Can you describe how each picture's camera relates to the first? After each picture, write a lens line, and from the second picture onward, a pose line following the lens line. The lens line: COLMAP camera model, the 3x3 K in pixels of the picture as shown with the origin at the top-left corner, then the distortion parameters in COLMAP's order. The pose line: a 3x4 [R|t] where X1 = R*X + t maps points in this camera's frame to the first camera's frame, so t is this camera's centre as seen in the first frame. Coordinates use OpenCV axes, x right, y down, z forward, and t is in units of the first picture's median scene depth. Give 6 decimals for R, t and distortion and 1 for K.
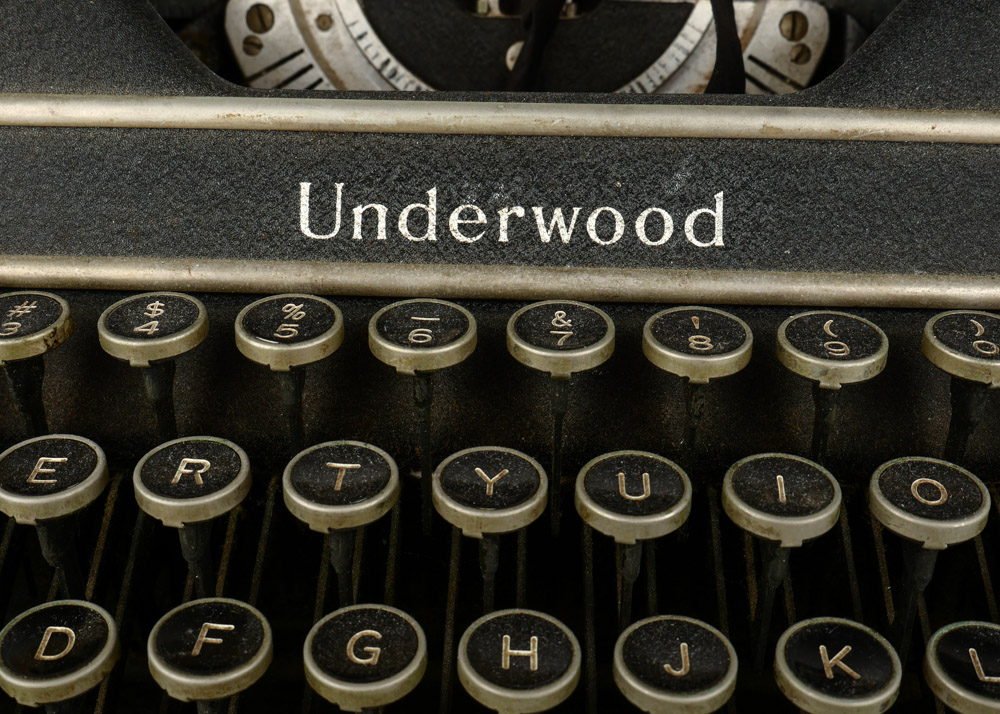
lens RADIAL K [[1310.3, 0, 501.5], [0, 1310.3, 360.6], [0, 0, 1]] dist [-0.008348, 0.000000]
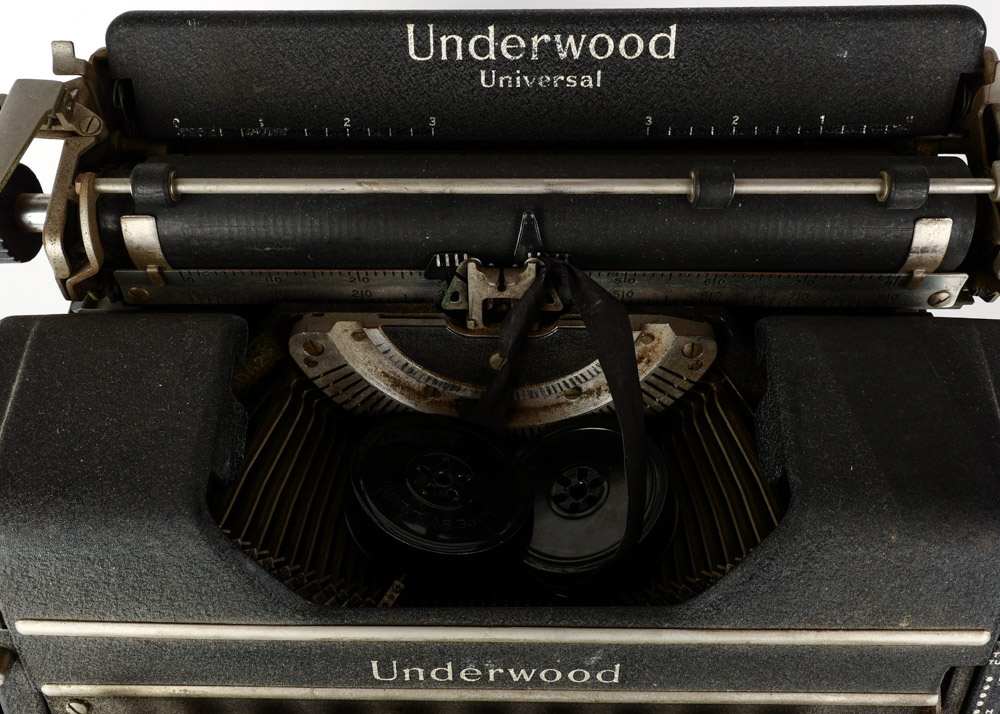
lens RADIAL K [[976.1, 0, 496.7], [0, 976.1, 311.8], [0, 0, 1]] dist [-0.009600, 0.000000]
pose [[0.999510, -0.026750, -0.016248, 0.042081], [0.031243, 0.821841, 0.568860, -1.226616], [-0.001863, -0.569088, 0.822274, 0.217808]]
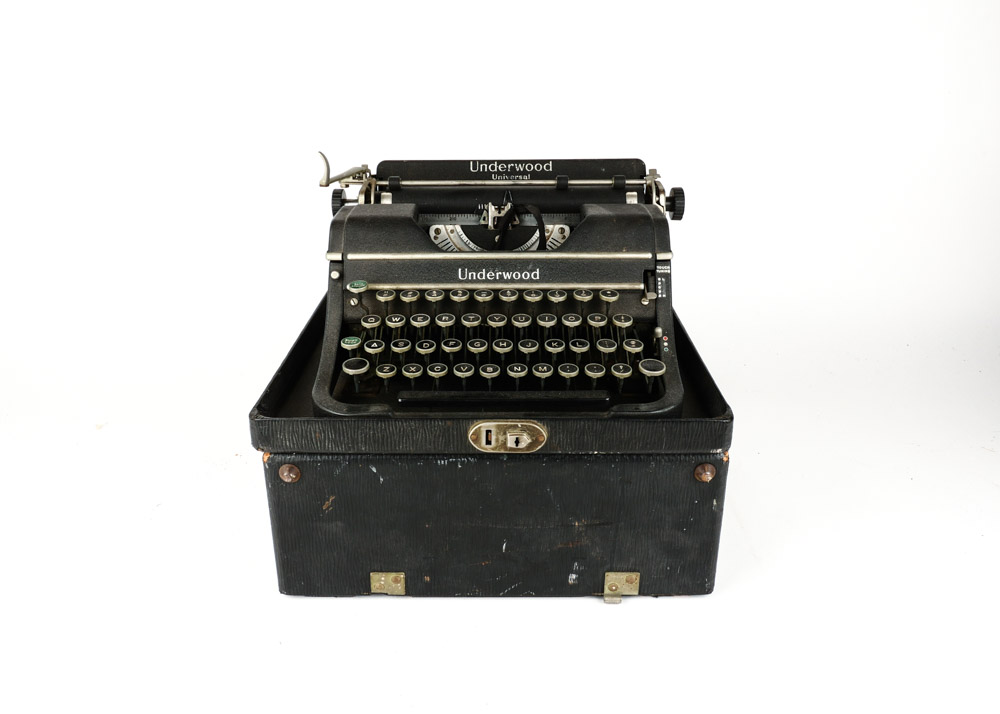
lens RADIAL K [[787.9, 0, 504.0], [0, 787.9, 349.6], [0, 0, 1]] dist [-0.021638, -0.000522]
pose [[0.999312, -0.025228, 0.027186, -0.066215], [0.026228, 0.998968, -0.037068, 0.313633], [-0.026223, 0.037756, 0.998943, -2.176480]]
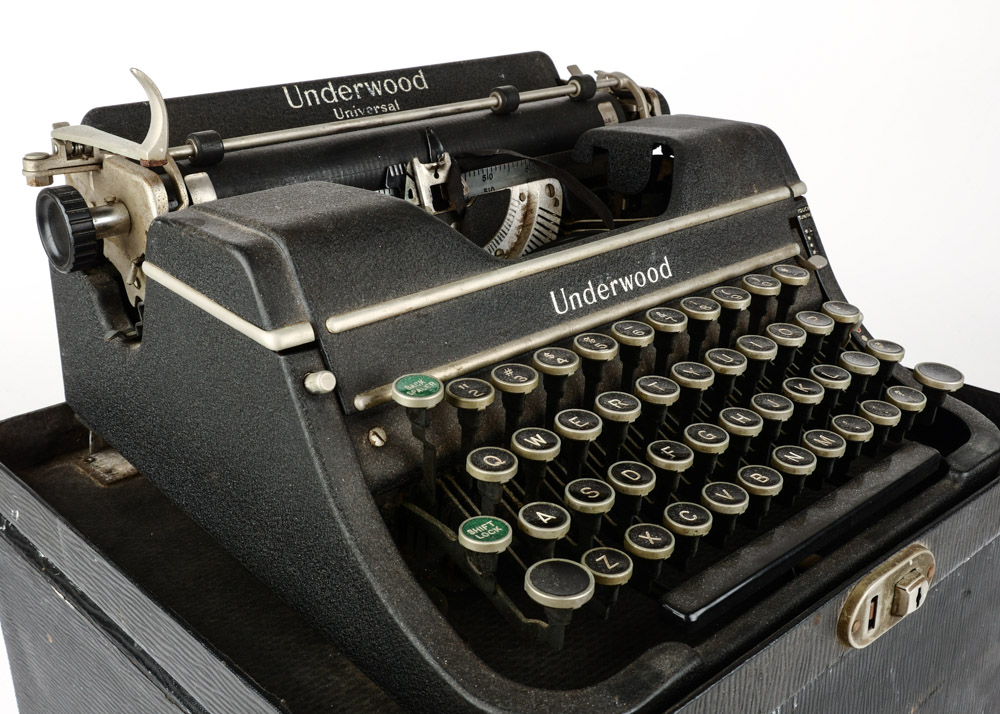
lens RADIAL K [[1125.7, 0, 498.0], [0, 1125.7, 355.2], [0, 0, 1]] dist [-0.070836, 0.000000]
pose [[0.708836, -0.276618, 0.648871, -1.541320], [0.326431, 0.944107, 0.045881, -0.152772], [-0.625295, 0.179289, 0.759514, -0.431015]]
